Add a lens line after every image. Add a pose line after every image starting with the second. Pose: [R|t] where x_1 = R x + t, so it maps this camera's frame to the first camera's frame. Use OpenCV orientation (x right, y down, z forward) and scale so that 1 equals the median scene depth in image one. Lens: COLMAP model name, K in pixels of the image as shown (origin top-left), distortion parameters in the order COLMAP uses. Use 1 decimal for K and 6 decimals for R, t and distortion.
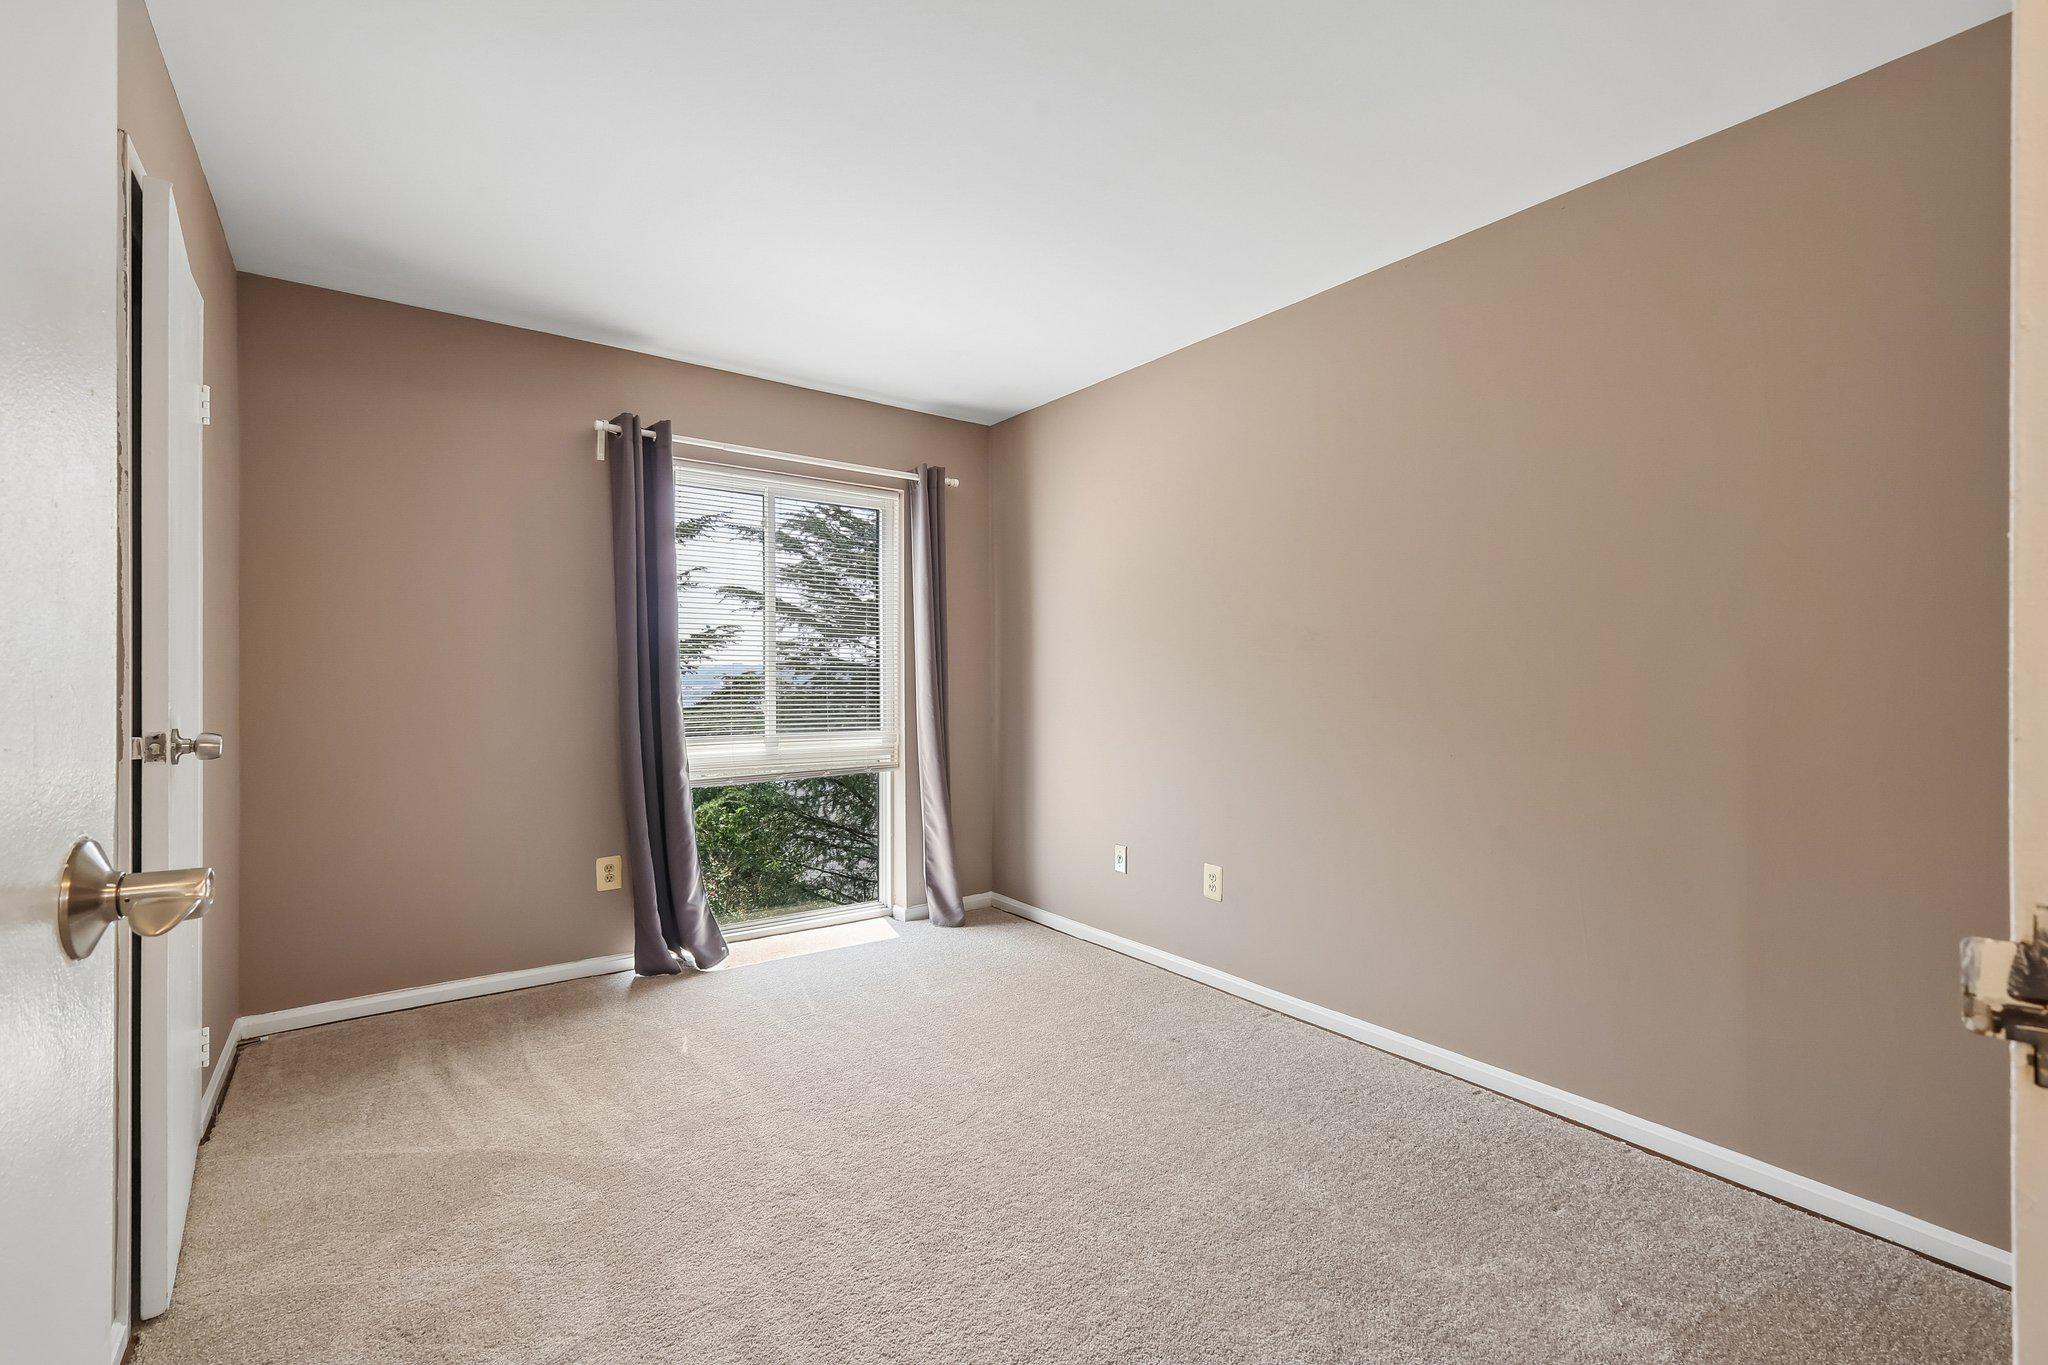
lens RADIAL K [[904.4, 0, 1025.1], [0, 904.4, 682.9], [0, 0, 1]] dist [-0.000565, 0.000526]
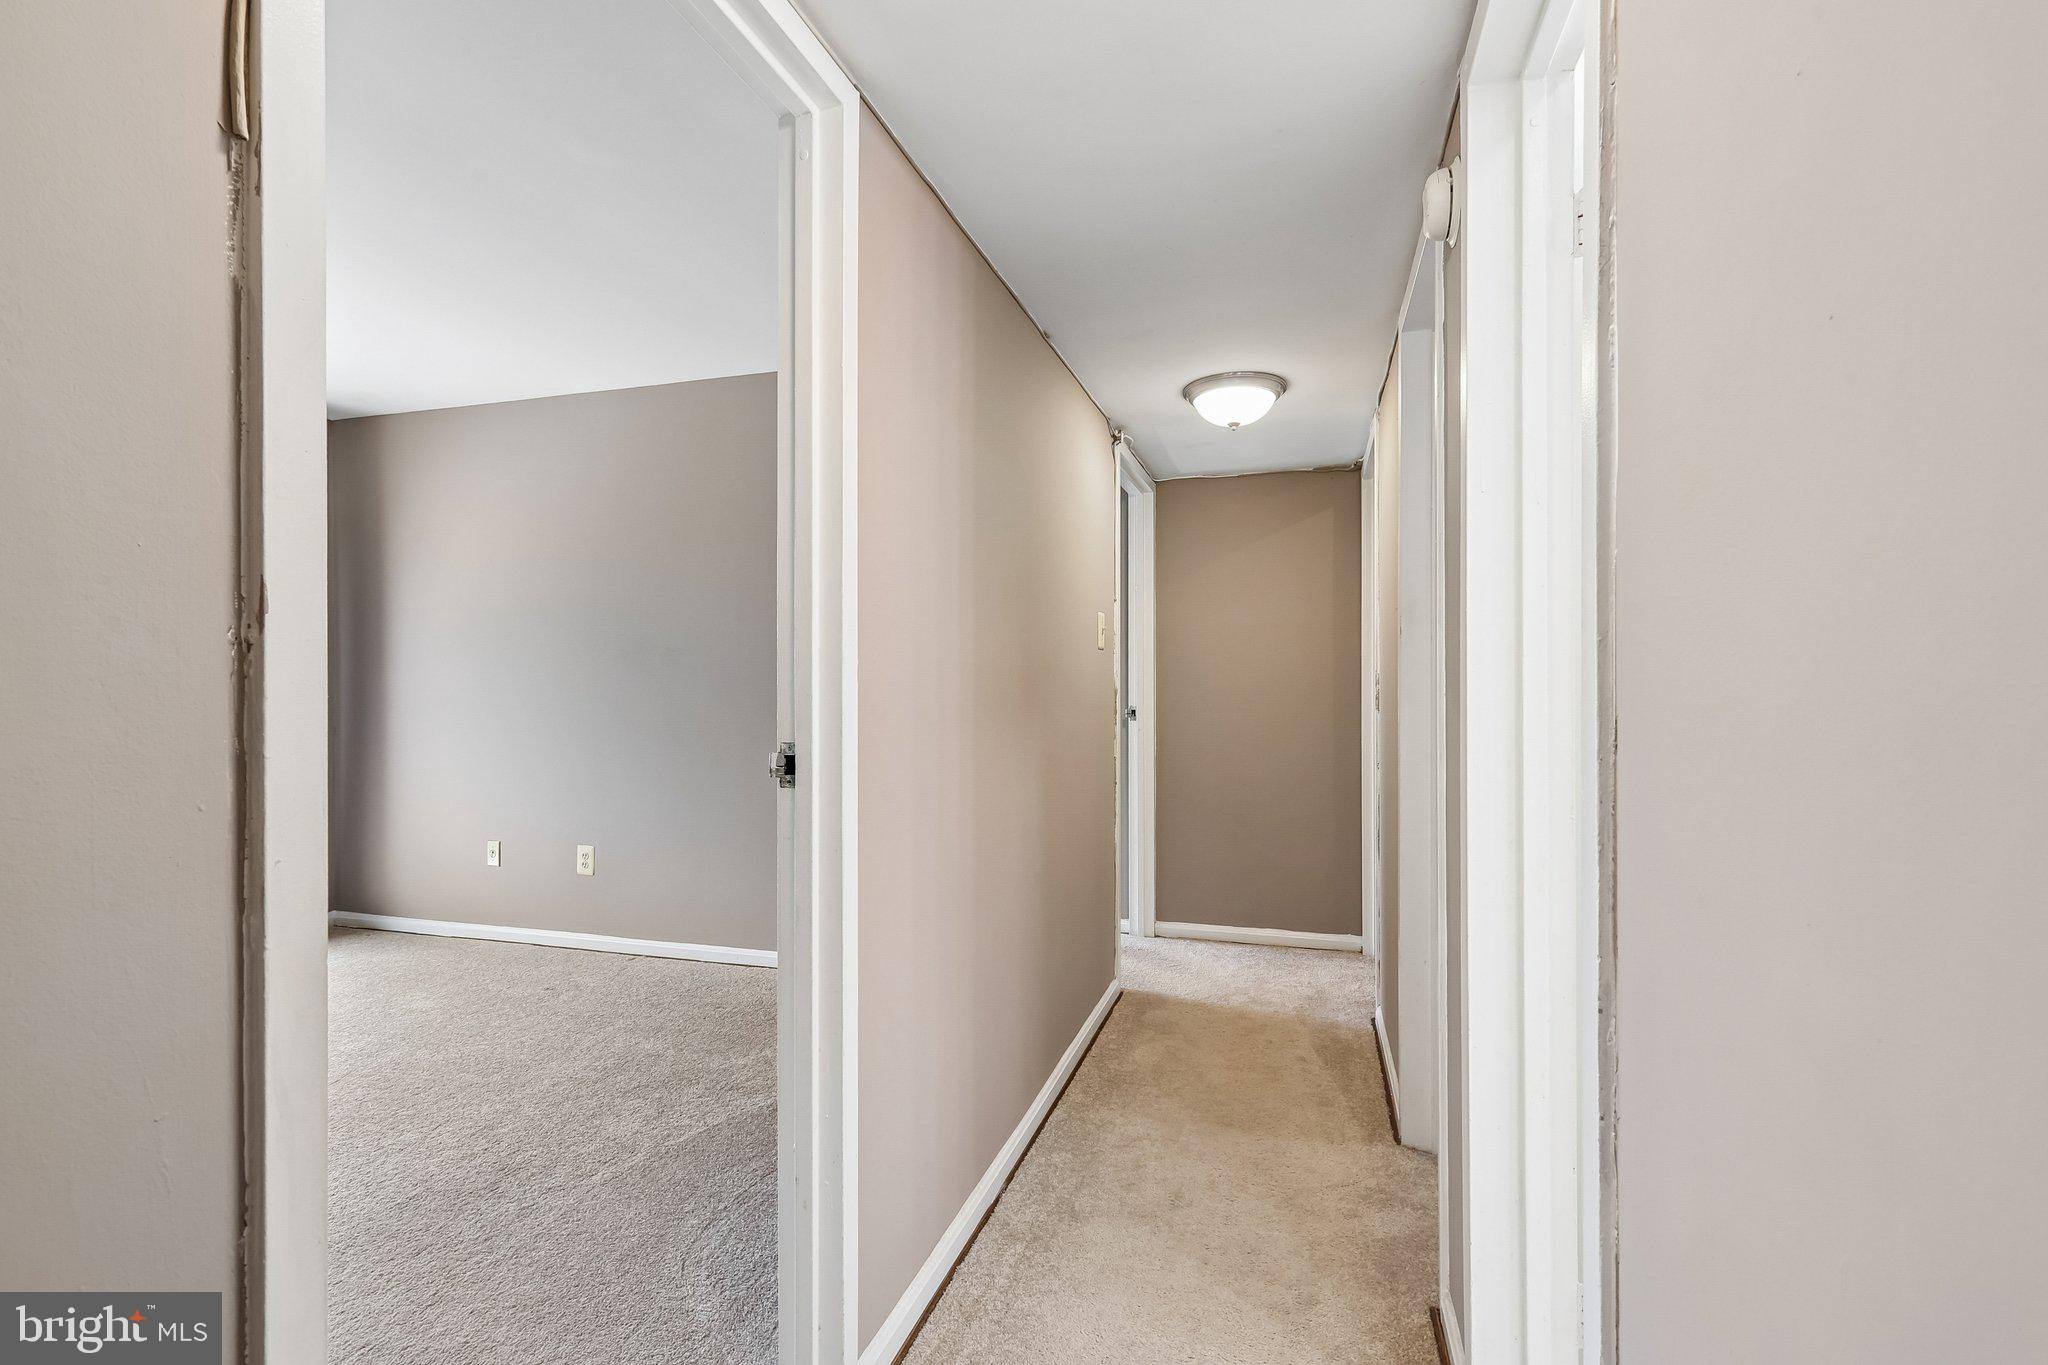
lens RADIAL K [[904.4, 0, 1028.0], [0, 904.4, 684.7], [0, 0, 1]] dist [-0.000565, 0.000526]
pose [[0.798068, -0.001693, 0.602565, -0.072813], [0.005416, 0.999976, -0.004364, 0.003443], [-0.602543, 0.006747, 0.798058, -0.509543]]
